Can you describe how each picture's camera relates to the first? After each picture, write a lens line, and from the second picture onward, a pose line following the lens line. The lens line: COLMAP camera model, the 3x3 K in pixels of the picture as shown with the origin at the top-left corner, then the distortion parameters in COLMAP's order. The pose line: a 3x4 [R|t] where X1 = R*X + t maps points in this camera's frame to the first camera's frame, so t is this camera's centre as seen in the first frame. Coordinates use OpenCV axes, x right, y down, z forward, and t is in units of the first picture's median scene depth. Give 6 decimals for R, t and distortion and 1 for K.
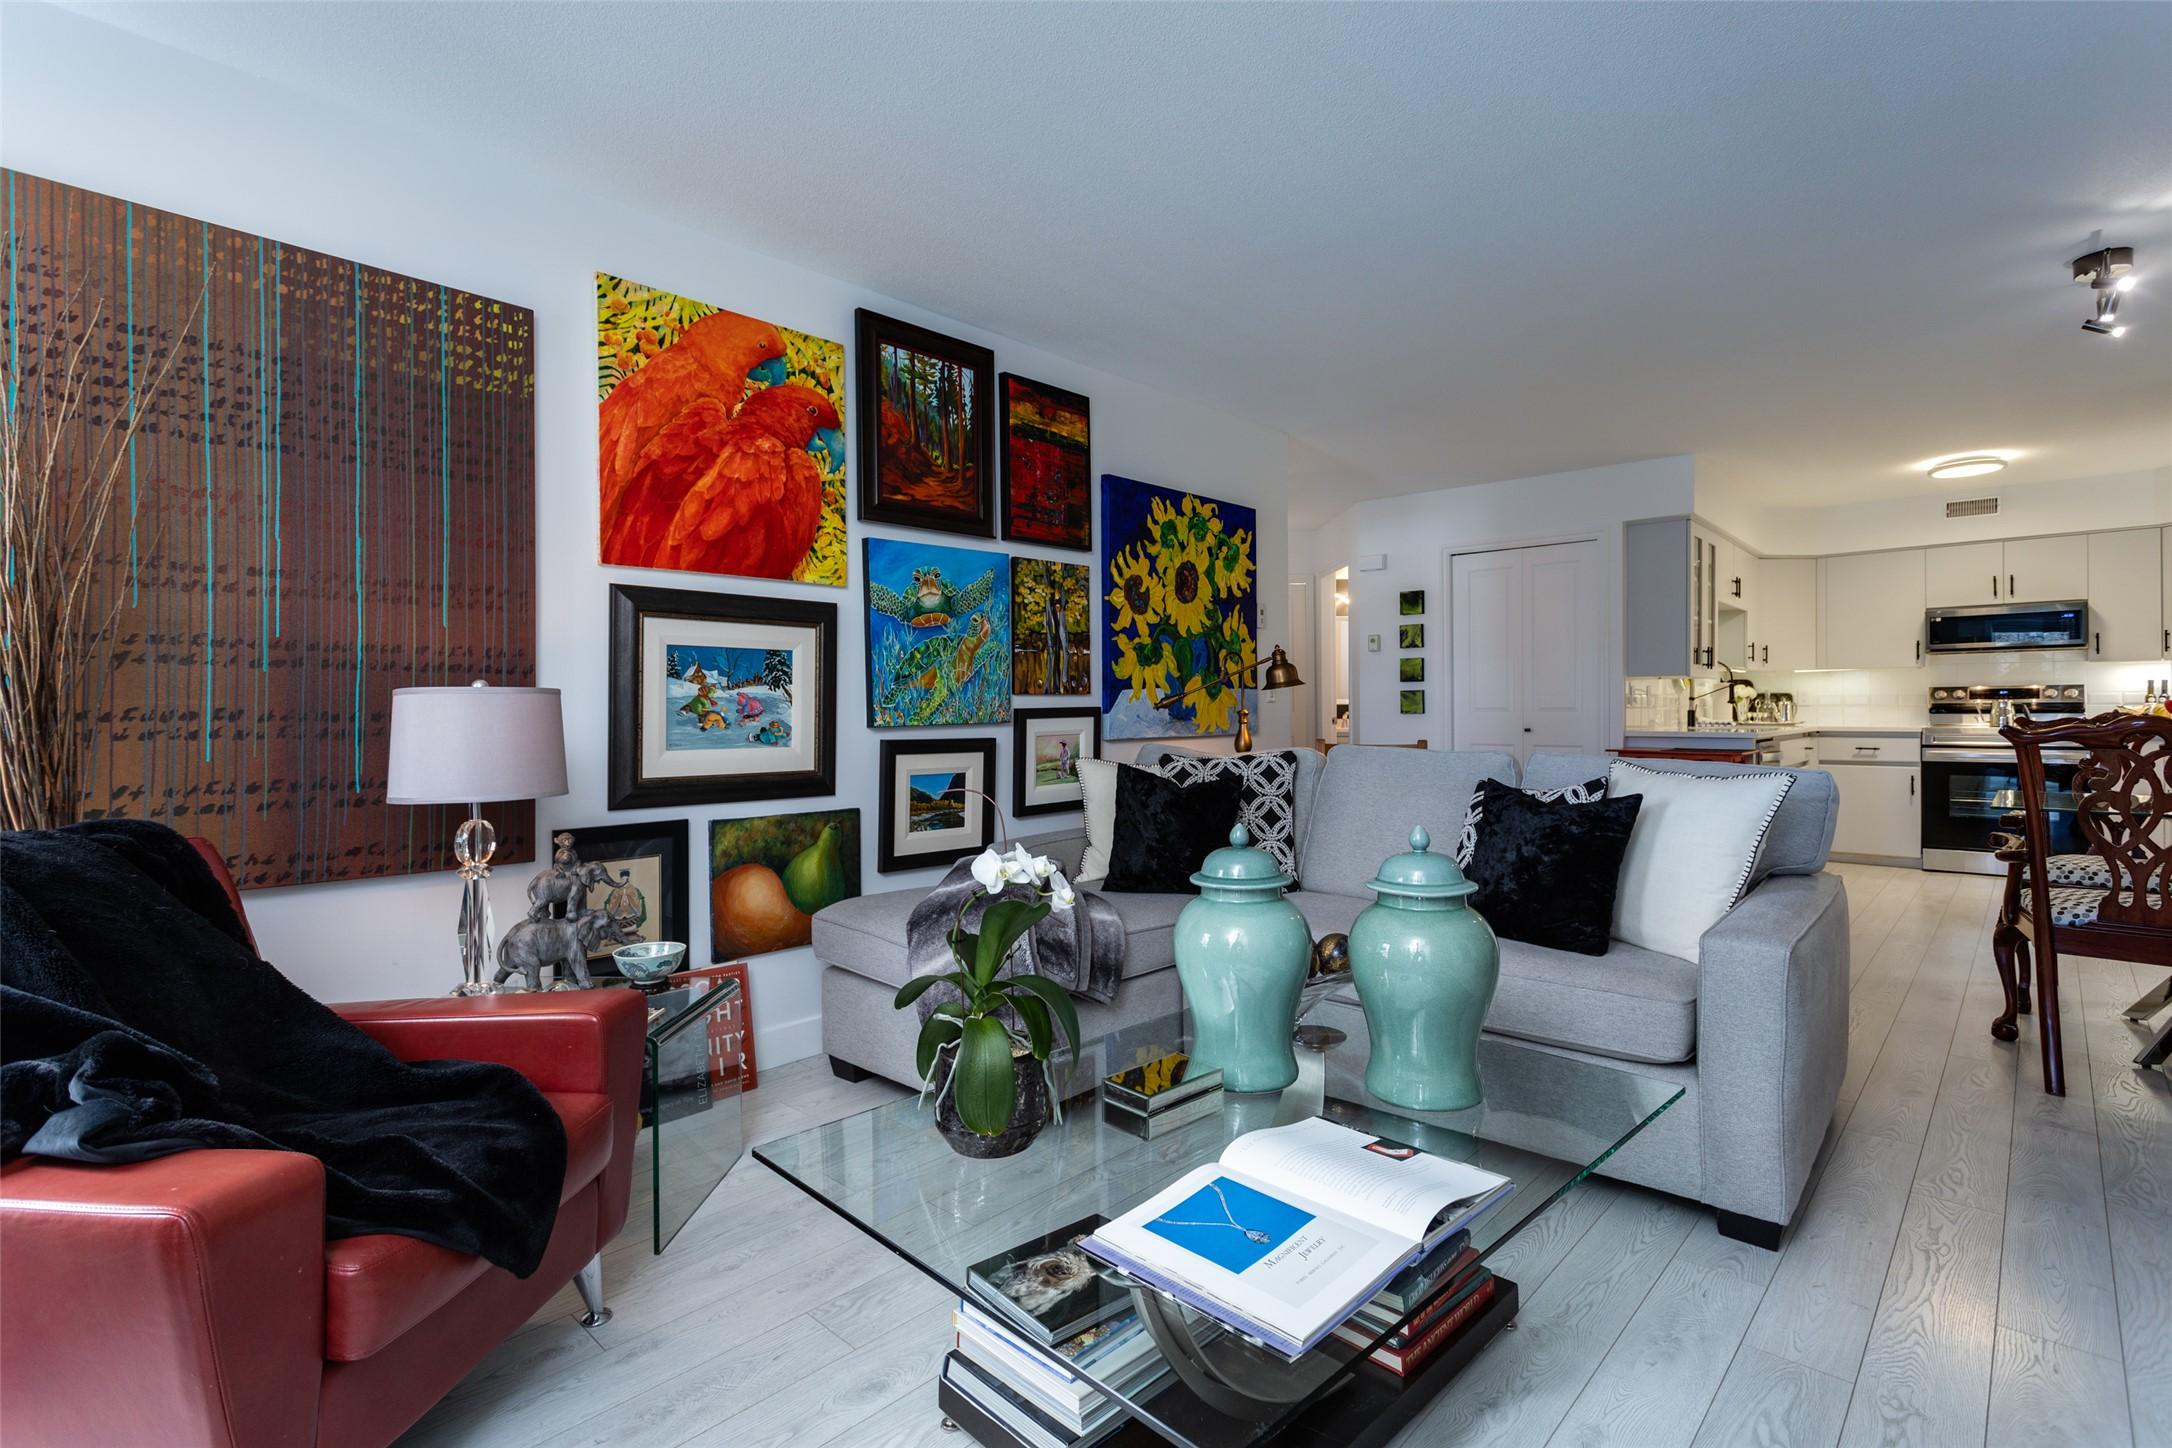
lens RADIAL K [[1024.1, 0, 1079.8], [0, 1024.1, 717.4], [0, 0, 1]] dist [-0.005220, 0.000261]
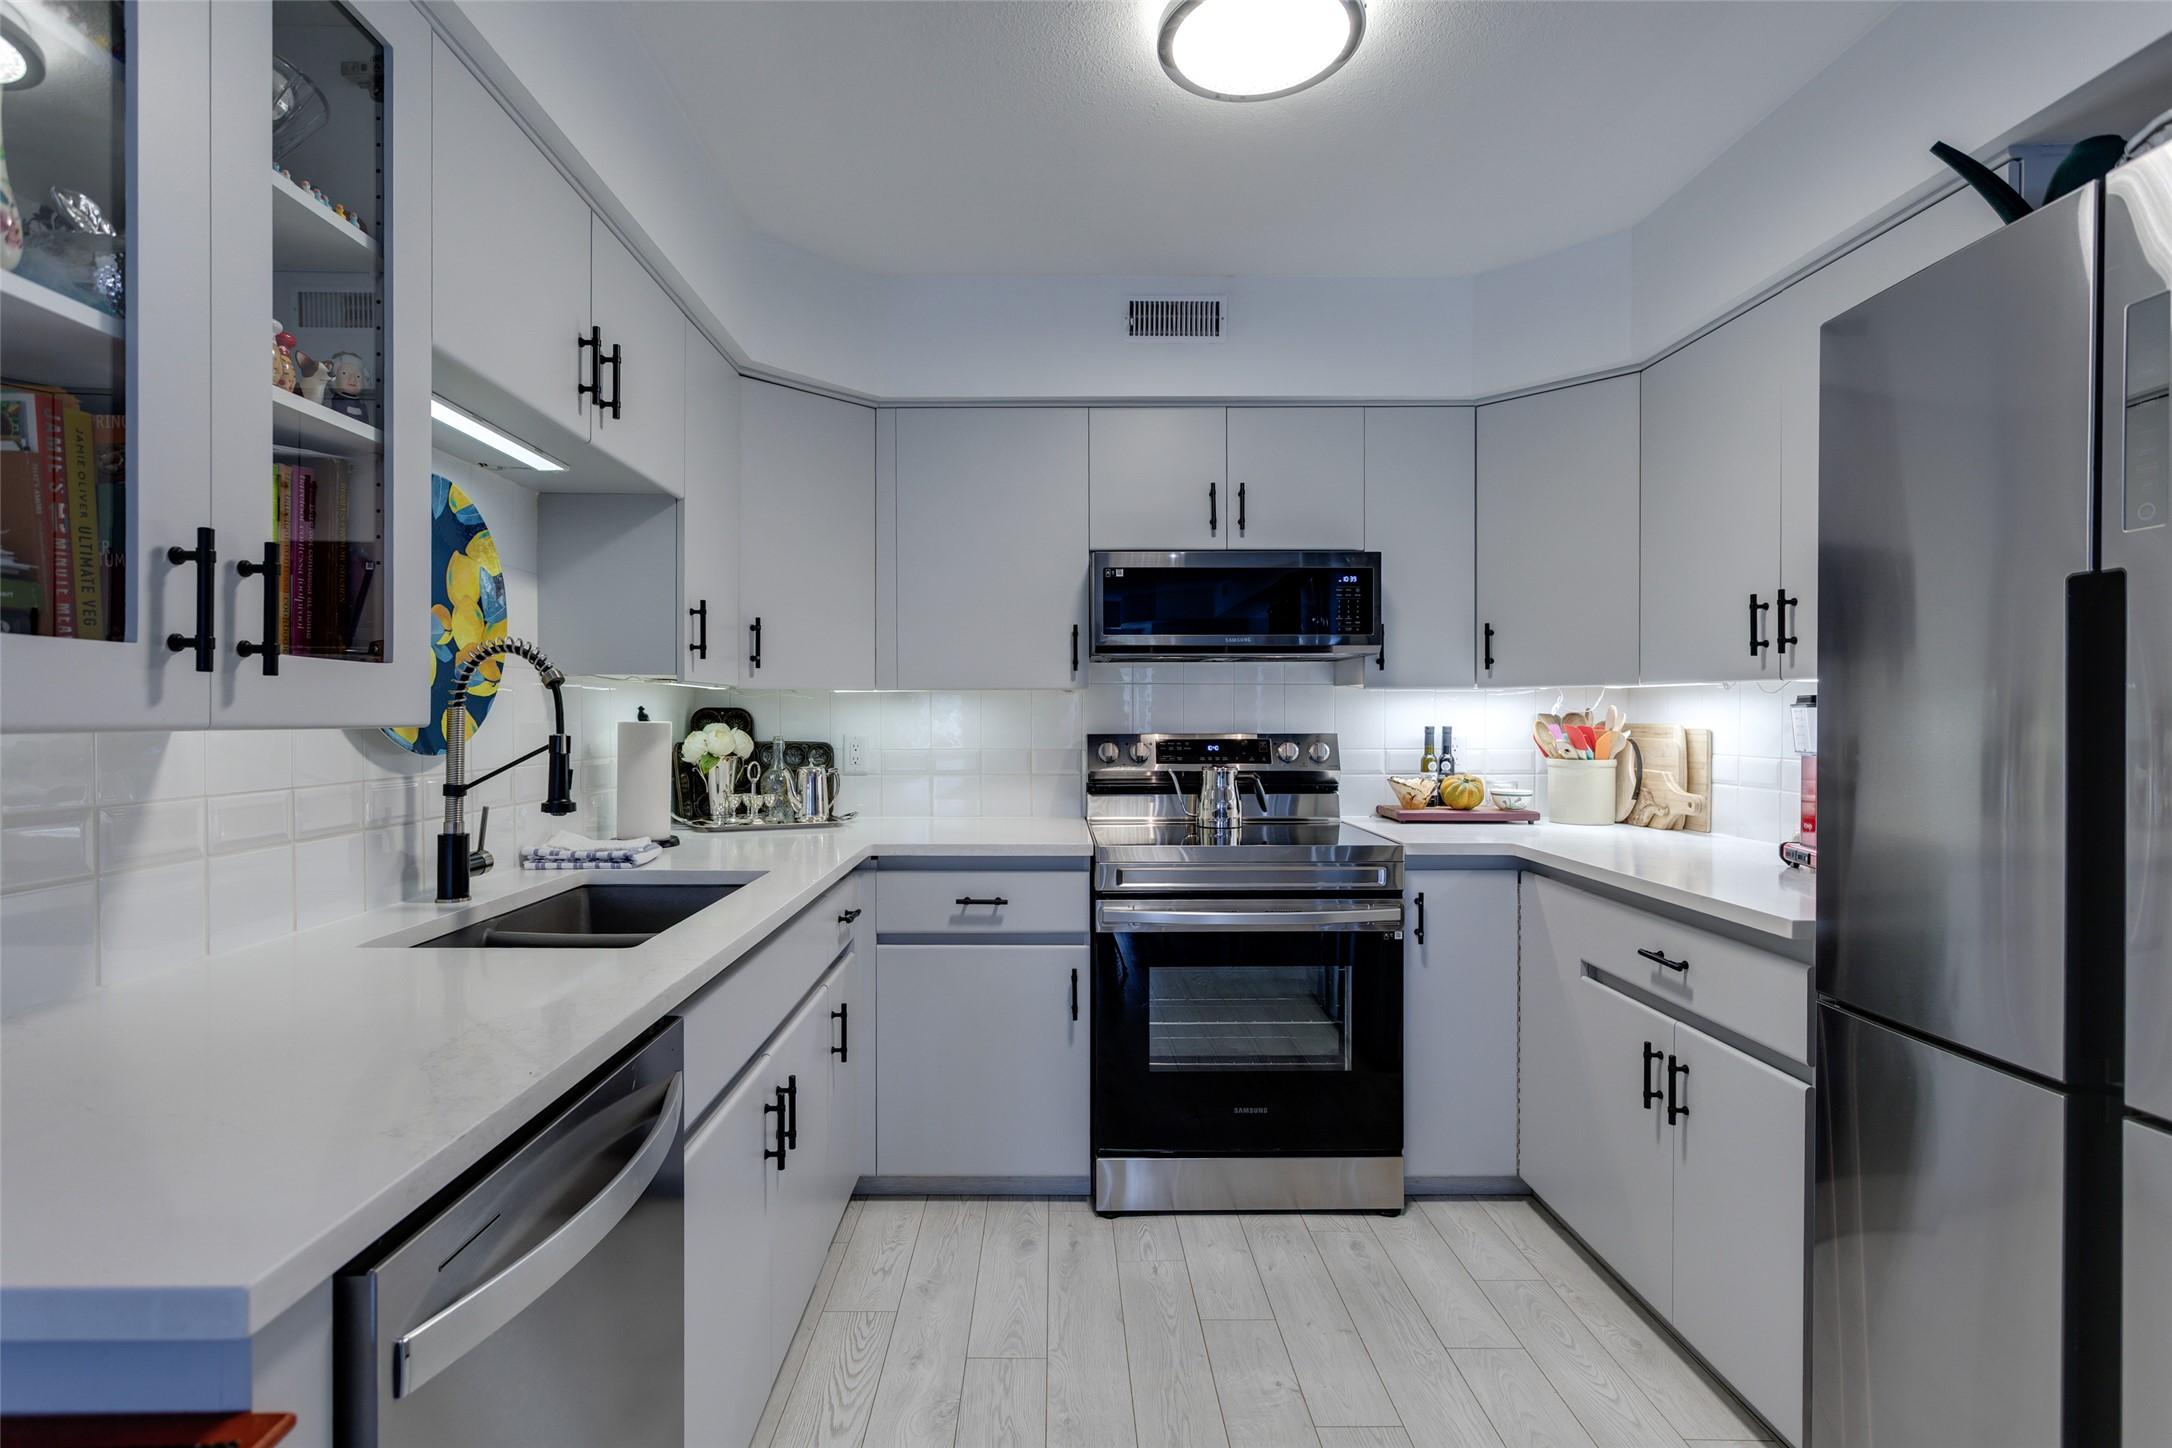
lens RADIAL K [[1032.8, 0, 1042.4], [0, 1032.8, 724.4], [0, 0, 1]] dist [-0.002796, 0.003336]
pose [[0.736656, 0.000776, 0.676267, 0.839913], [0.000503, 0.999998, -0.001696, -0.054530], [-0.676267, 0.001589, 0.736655, 1.114712]]
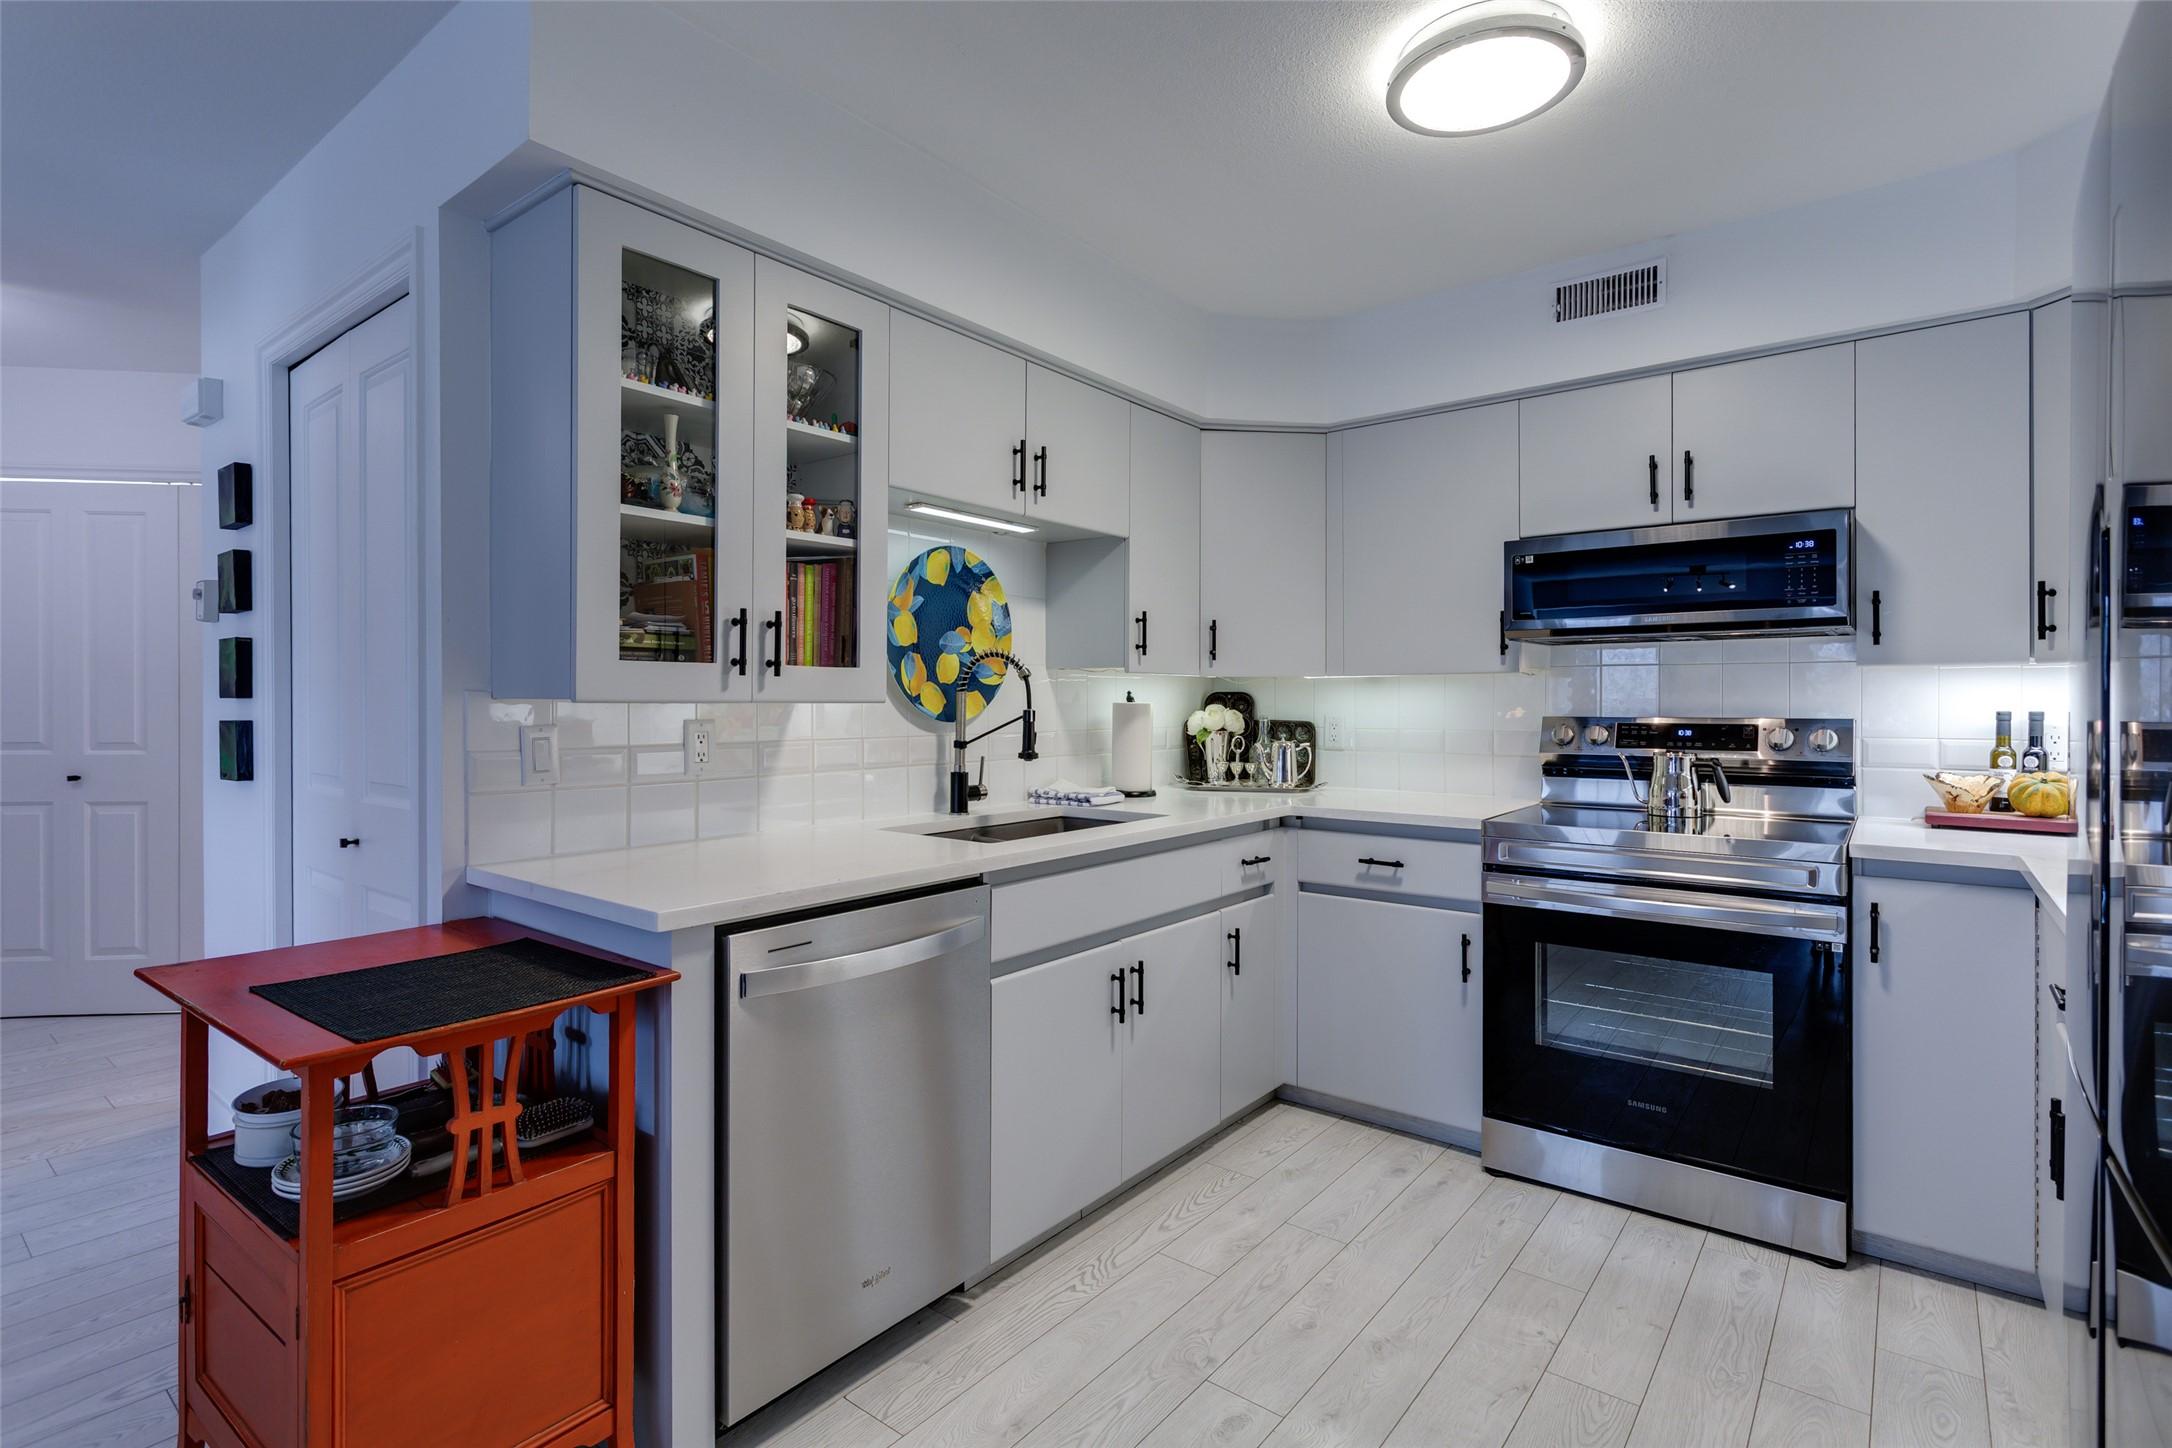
lens RADIAL K [[1032.8, 0, 1078.3], [0, 1032.8, 700.8], [0, 0, 1]] dist [-0.002796, 0.003336]
pose [[0.997101, 0.007440, 0.075719, 0.971483], [-0.006917, 0.999950, -0.007176, -0.052383], [-0.075768, 0.006631, 0.997103, 0.919551]]
